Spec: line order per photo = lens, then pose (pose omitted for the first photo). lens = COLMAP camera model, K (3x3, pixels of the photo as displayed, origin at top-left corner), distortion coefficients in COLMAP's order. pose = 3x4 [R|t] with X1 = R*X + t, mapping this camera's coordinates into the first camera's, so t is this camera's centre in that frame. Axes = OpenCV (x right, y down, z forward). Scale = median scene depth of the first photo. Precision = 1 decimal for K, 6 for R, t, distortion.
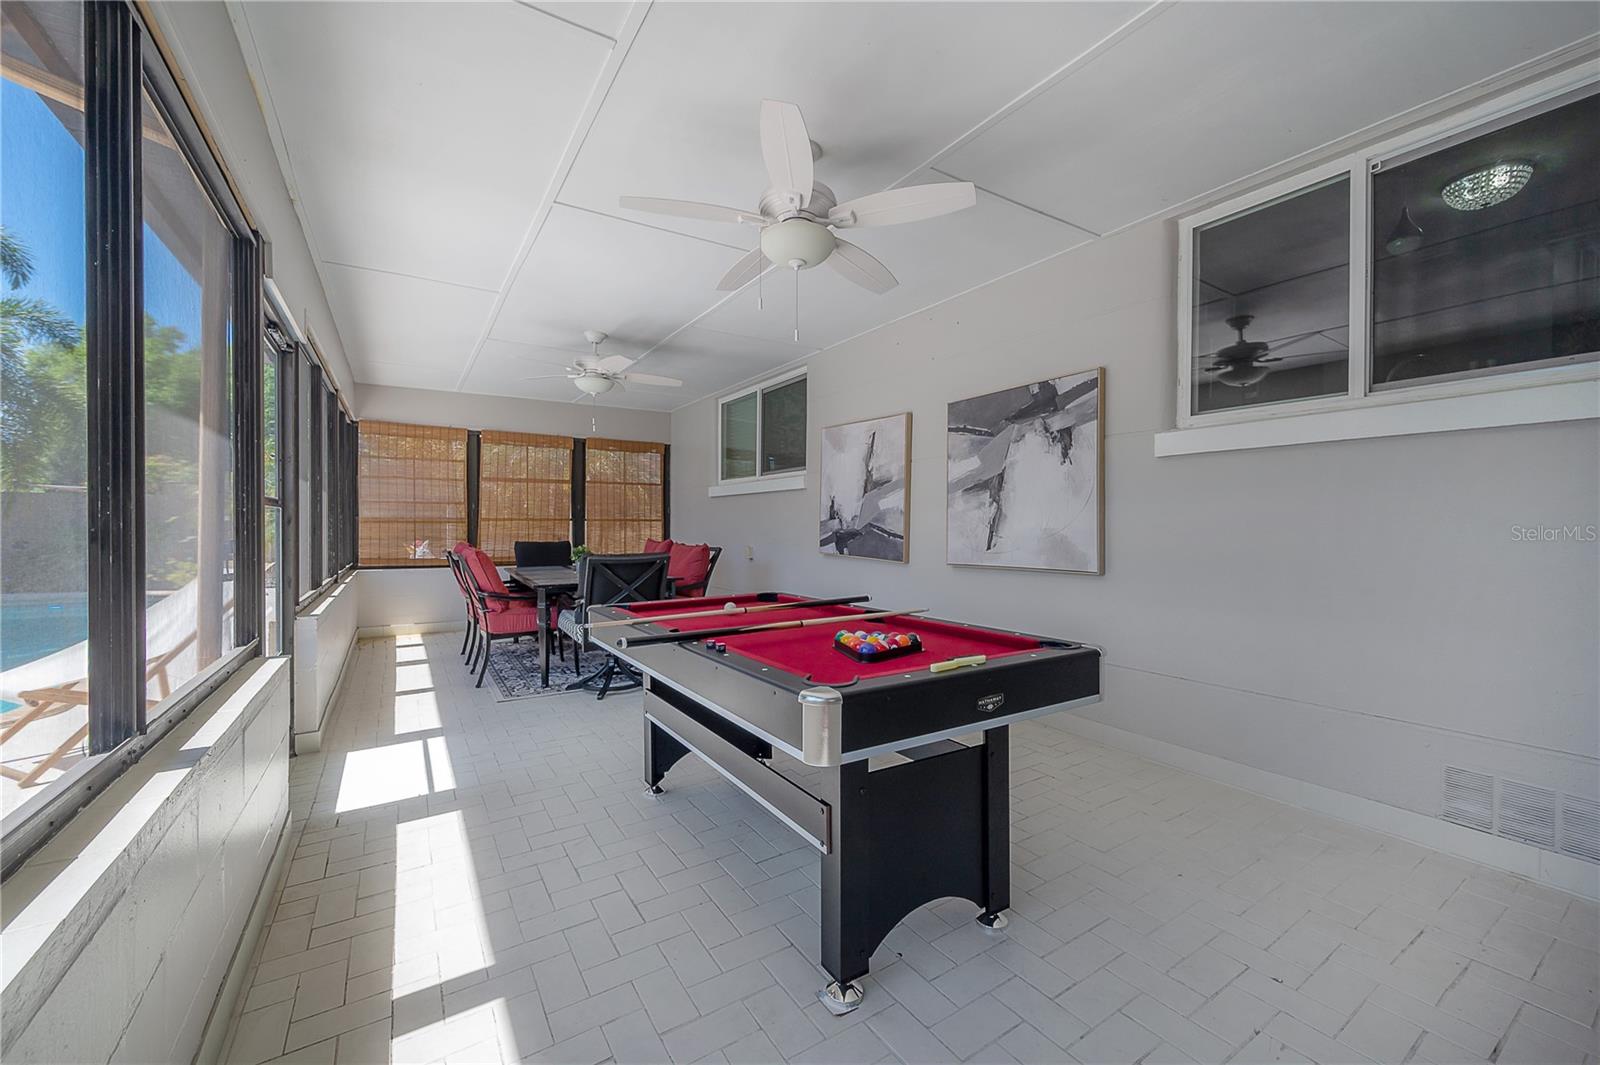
lens RADIAL K [[629.8, 0, 800.0], [0, 629.8, 532.5], [0, 0, 1]] dist [-0.002310, -0.000090]
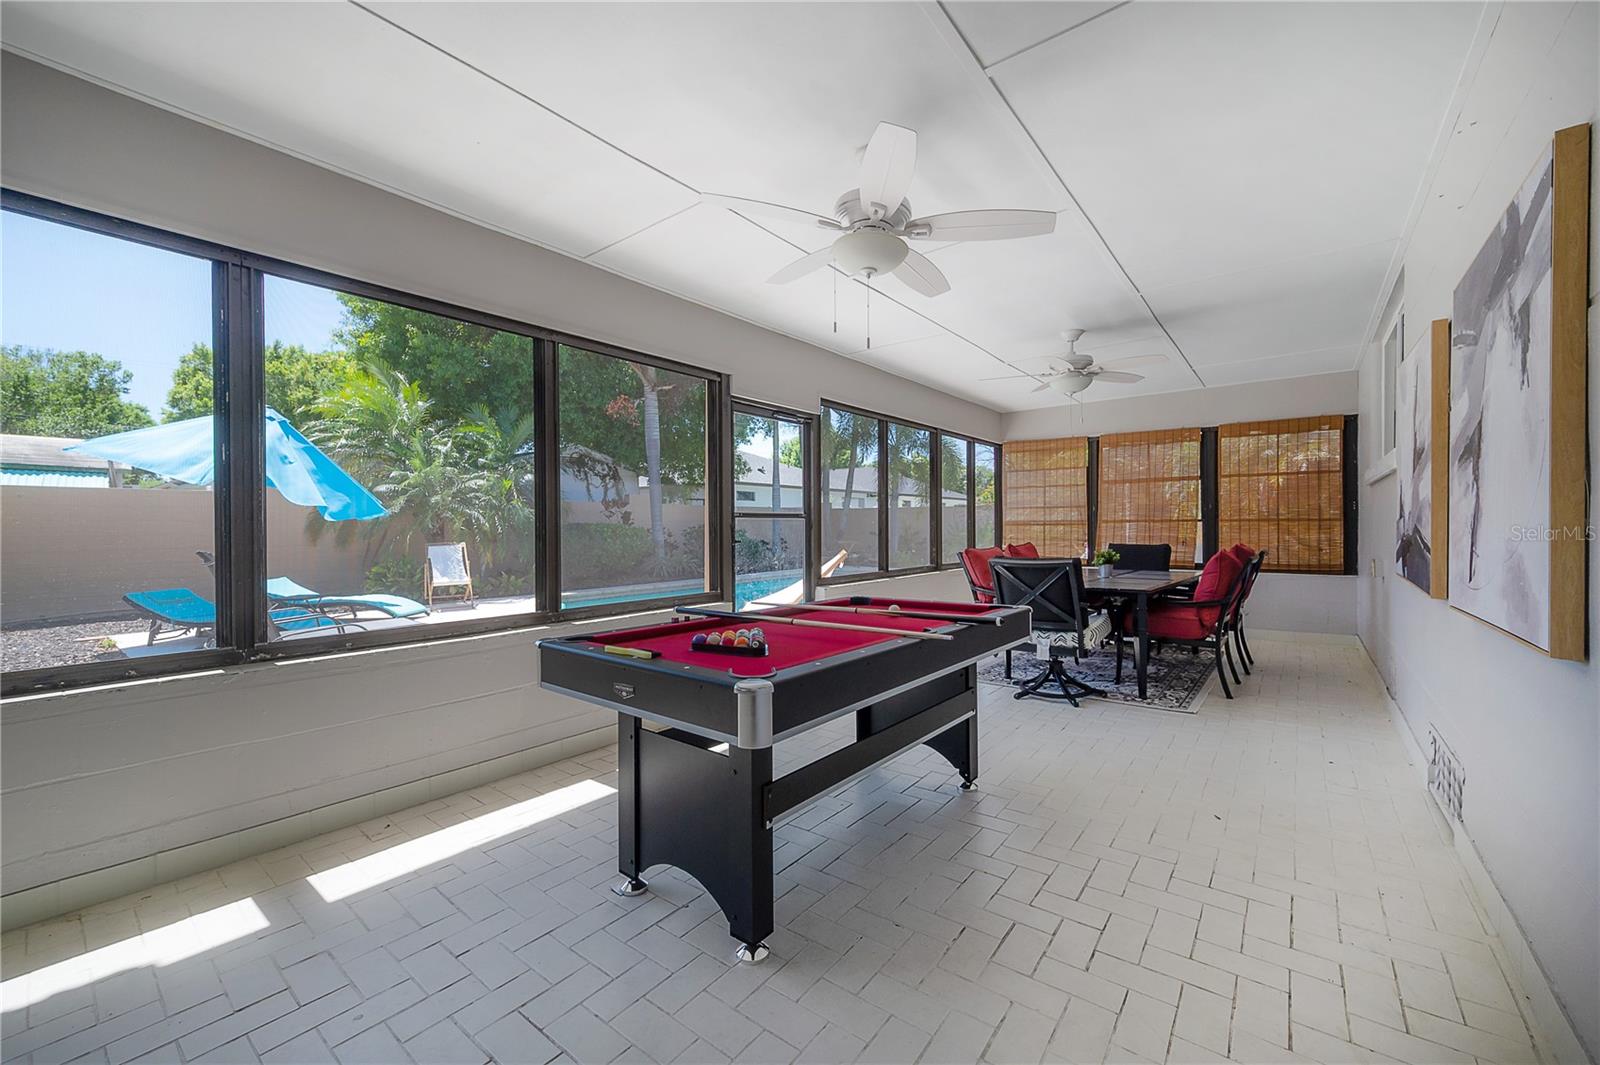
lens RADIAL K [[629.8, 0, 800.0], [0, 629.8, 532.5], [0, 0, 1]] dist [-0.002310, -0.000090]
pose [[0.340612, 0.005656, -0.940187, 0.311094], [-0.004800, 0.999979, 0.004277, -0.004908], [0.940192, 0.003056, 0.340633, 0.190024]]
